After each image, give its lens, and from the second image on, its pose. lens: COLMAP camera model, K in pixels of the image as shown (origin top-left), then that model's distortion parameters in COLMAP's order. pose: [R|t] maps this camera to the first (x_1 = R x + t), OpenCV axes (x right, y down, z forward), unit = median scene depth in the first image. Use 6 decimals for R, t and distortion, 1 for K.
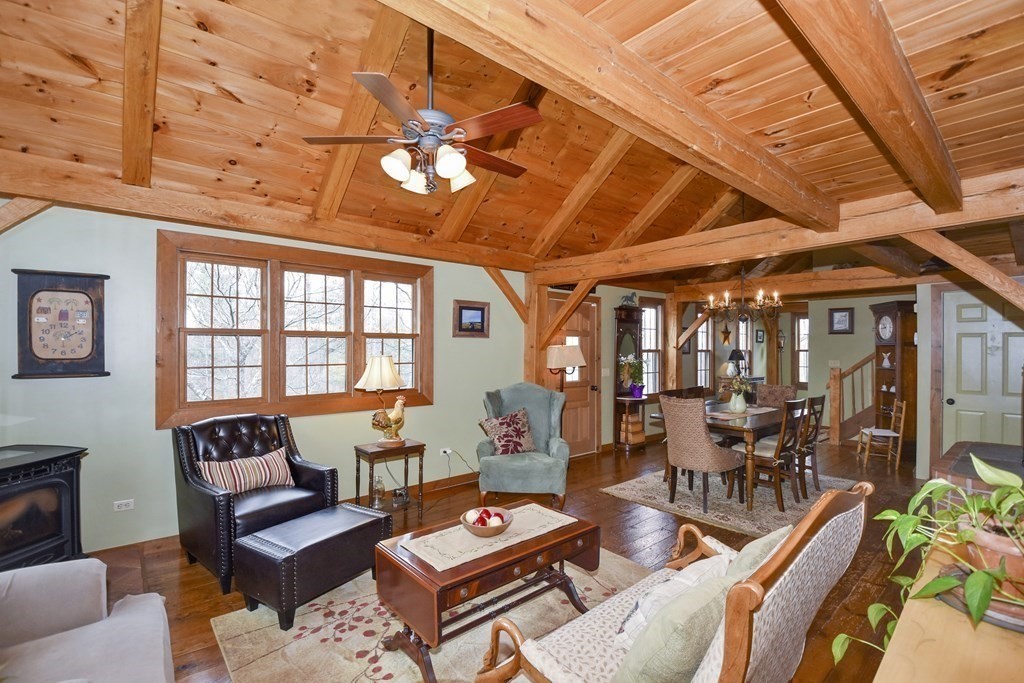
lens RADIAL K [[462.8, 0, 512.1], [0, 462.8, 347.4], [0, 0, 1]] dist [0.000949, -0.009187]
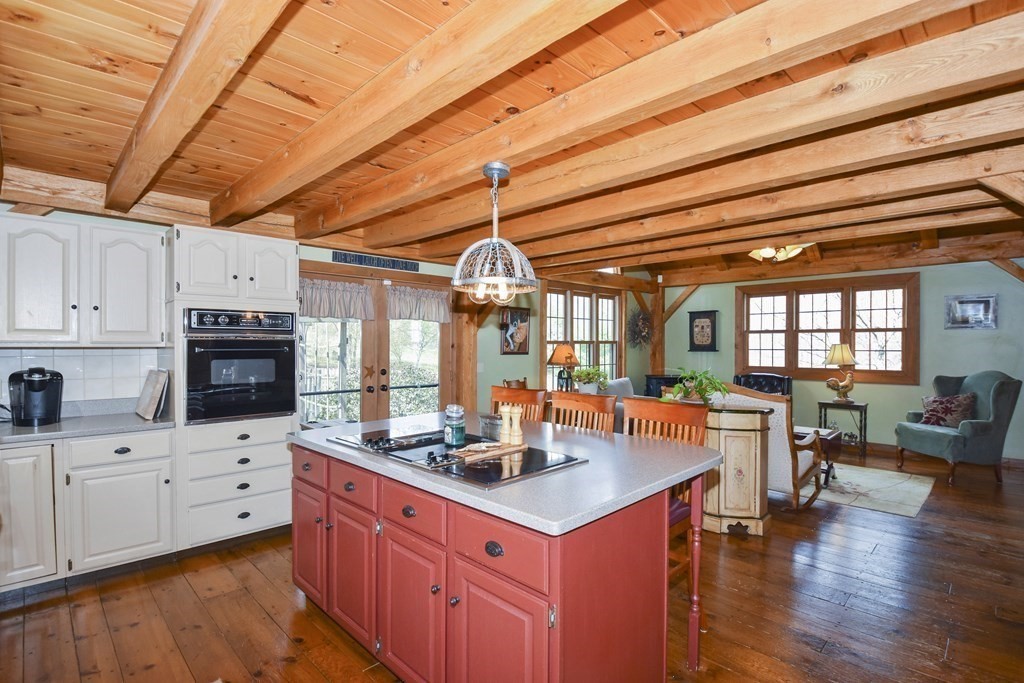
lens RADIAL K [[483.8, 0, 507.8], [0, 483.8, 345.1], [0, 0, 1]] dist [0.001218, 0.000038]
pose [[0.067098, 0.002279, -0.997744, 1.162650], [0.002213, 0.999995, 0.002433, 0.013445], [0.997744, -0.002372, 0.067092, -0.193275]]
